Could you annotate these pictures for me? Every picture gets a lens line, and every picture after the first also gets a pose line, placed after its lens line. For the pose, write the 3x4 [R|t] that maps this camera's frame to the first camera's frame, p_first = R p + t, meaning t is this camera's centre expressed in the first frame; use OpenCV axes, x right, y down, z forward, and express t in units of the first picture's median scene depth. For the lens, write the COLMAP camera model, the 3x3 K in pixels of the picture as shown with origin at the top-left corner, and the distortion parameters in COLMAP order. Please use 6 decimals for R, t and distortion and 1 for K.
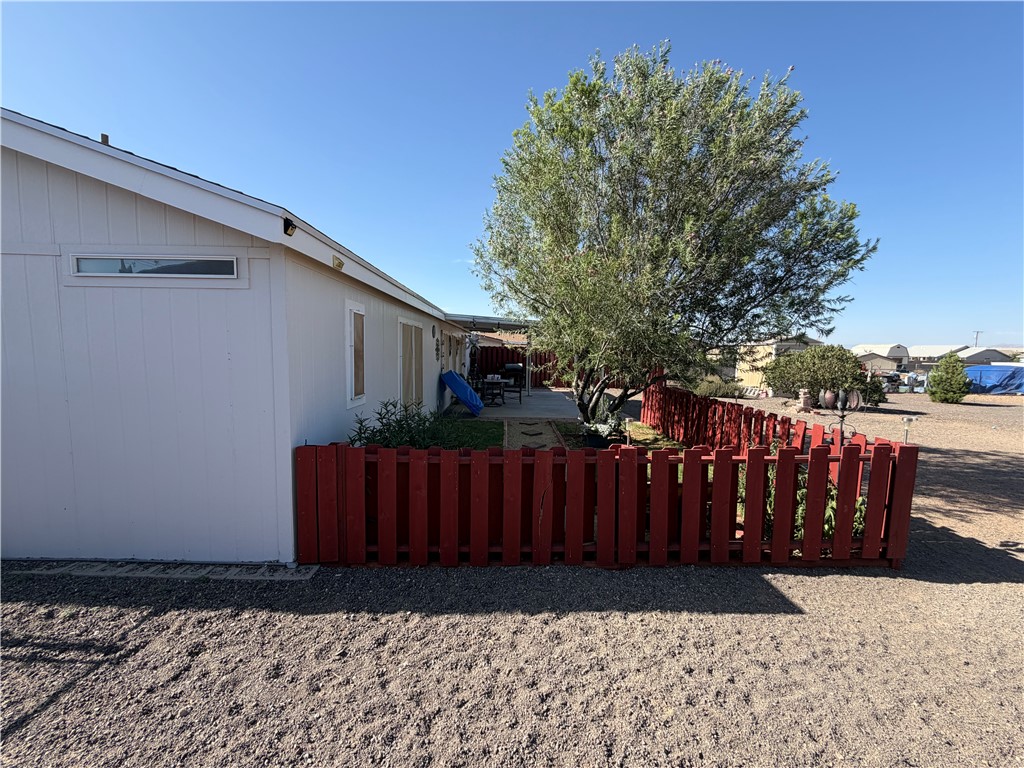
lens RADIAL K [[410.5, 0, 509.6], [0, 410.5, 381.8], [0, 0, 1]] dist [0.002046, 0.000024]
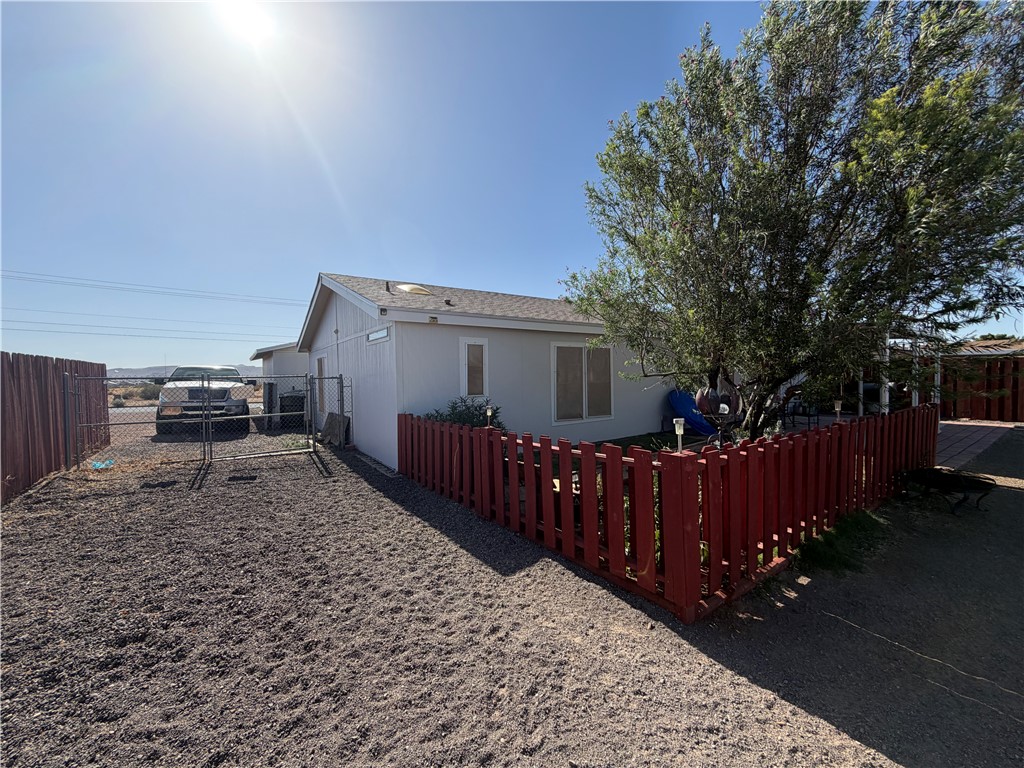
lens RADIAL K [[410.5, 0, 507.4], [0, 410.5, 376.5], [0, 0, 1]] dist [0.002046, 0.000024]
pose [[0.562782, -0.019365, -0.826379, 1.519336], [-0.043106, 0.997678, -0.052735, 0.064110], [0.825481, 0.065300, 0.560640, 0.301091]]
